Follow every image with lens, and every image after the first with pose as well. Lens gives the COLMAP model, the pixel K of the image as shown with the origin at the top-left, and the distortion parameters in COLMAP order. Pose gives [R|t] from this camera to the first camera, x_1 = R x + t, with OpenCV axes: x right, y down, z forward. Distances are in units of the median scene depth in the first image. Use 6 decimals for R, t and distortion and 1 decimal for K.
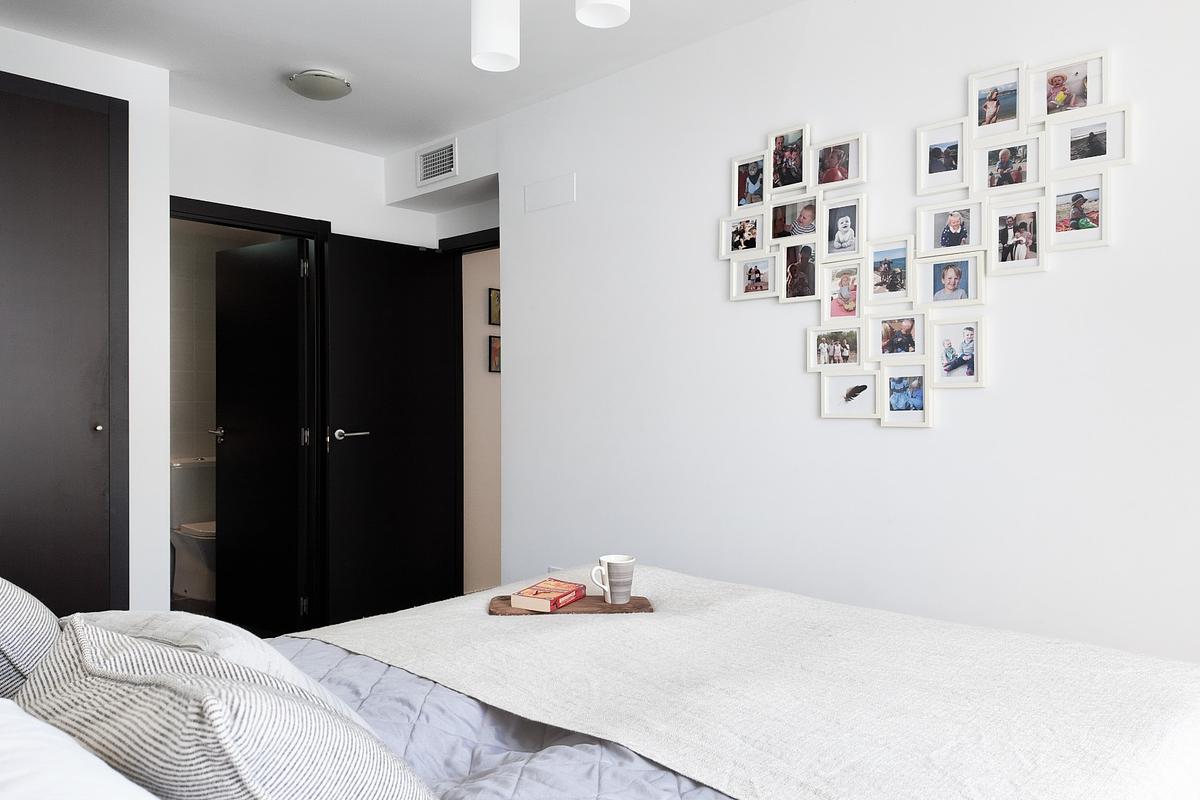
lens RADIAL K [[841.9, 0, 597.3], [0, 841.9, 403.0], [0, 0, 1]] dist [0.022760, -0.035546]
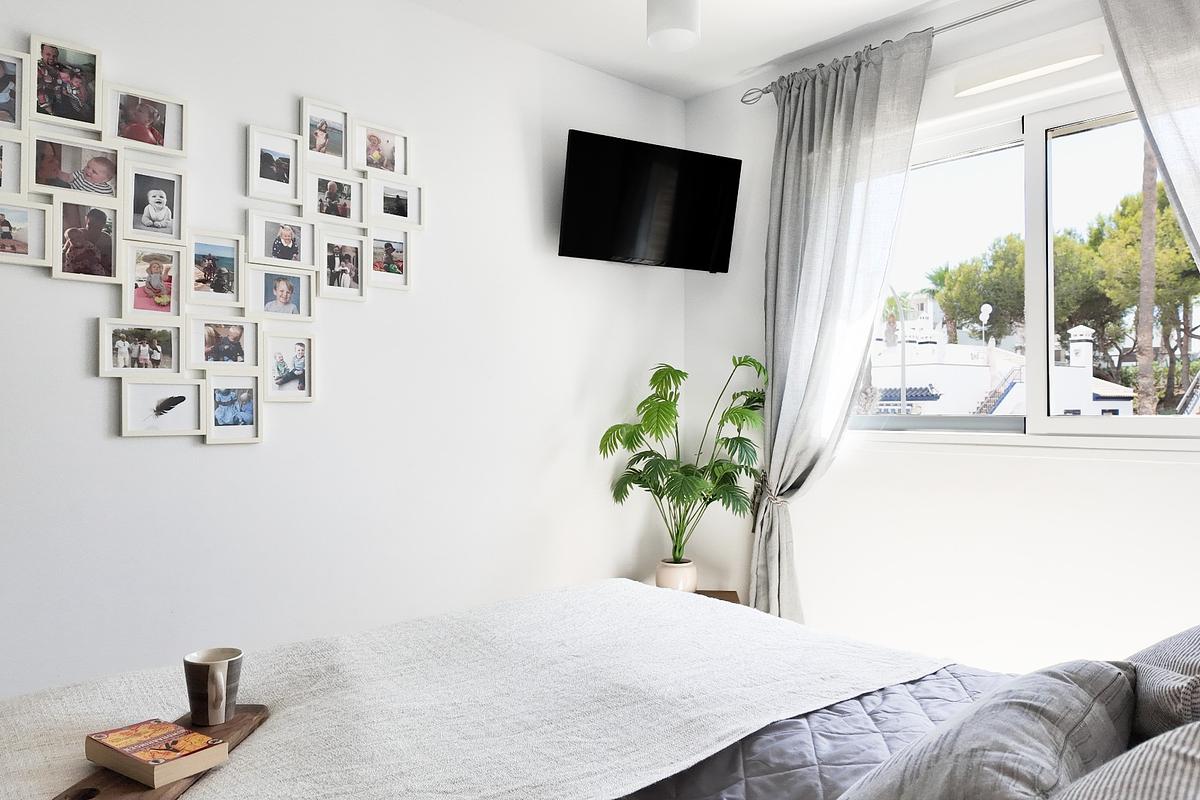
lens RADIAL K [[841.9, 0, 601.8], [0, 841.9, 405.3], [0, 0, 1]] dist [0.022760, -0.035546]
pose [[0.054230, 0.013864, 0.998432, -0.525366], [-0.001717, 0.999903, -0.013792, -0.000946], [-0.998527, -0.000966, 0.054249, 0.551020]]
